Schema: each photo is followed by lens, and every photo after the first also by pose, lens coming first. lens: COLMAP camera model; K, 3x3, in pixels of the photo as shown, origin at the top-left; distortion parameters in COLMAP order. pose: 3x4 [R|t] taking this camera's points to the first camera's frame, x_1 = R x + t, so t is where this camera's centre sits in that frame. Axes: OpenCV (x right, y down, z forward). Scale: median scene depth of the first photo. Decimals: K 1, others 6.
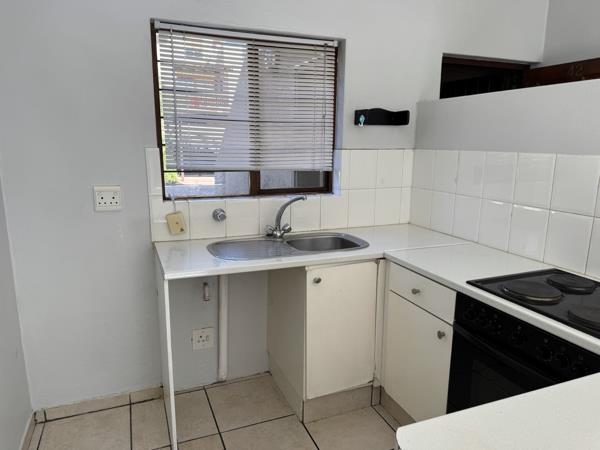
lens RADIAL K [[423.9, 0, 295.4], [0, 423.9, 227.5], [0, 0, 1]] dist [0.062799, -0.082582]
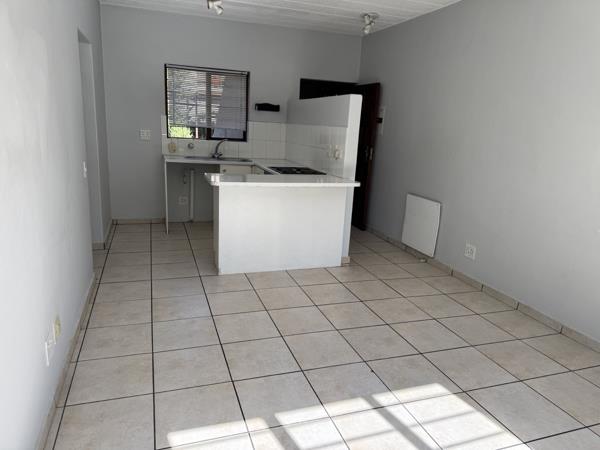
lens RADIAL K [[406.3, 0, 300.0], [0, 406.3, 225.0], [0, 0, 1]] dist [0.069131, -0.070010]
pose [[0.997461, 0.058030, -0.041276, 0.522490], [-0.056078, 0.997321, 0.046971, 0.257321], [0.043891, -0.044537, 0.998043, -1.210087]]
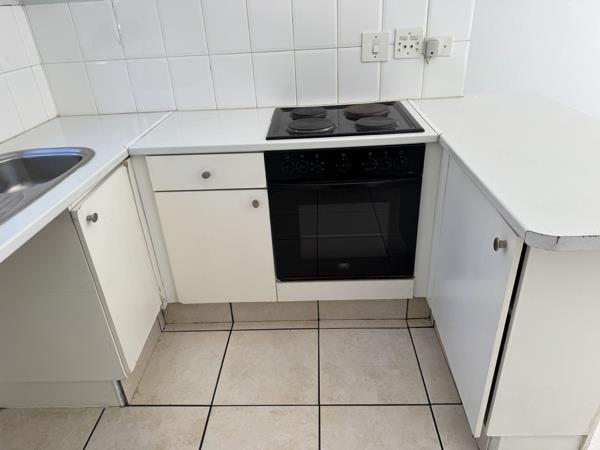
lens RADIAL K [[423.9, 0, 295.4], [0, 423.9, 227.5], [0, 0, 1]] dist [0.062799, -0.082582]
pose [[0.406349, -0.457376, 0.791004, -0.285692], [0.241405, 0.888678, 0.389840, -0.034665], [-0.881252, 0.032541, 0.471526, 0.349819]]
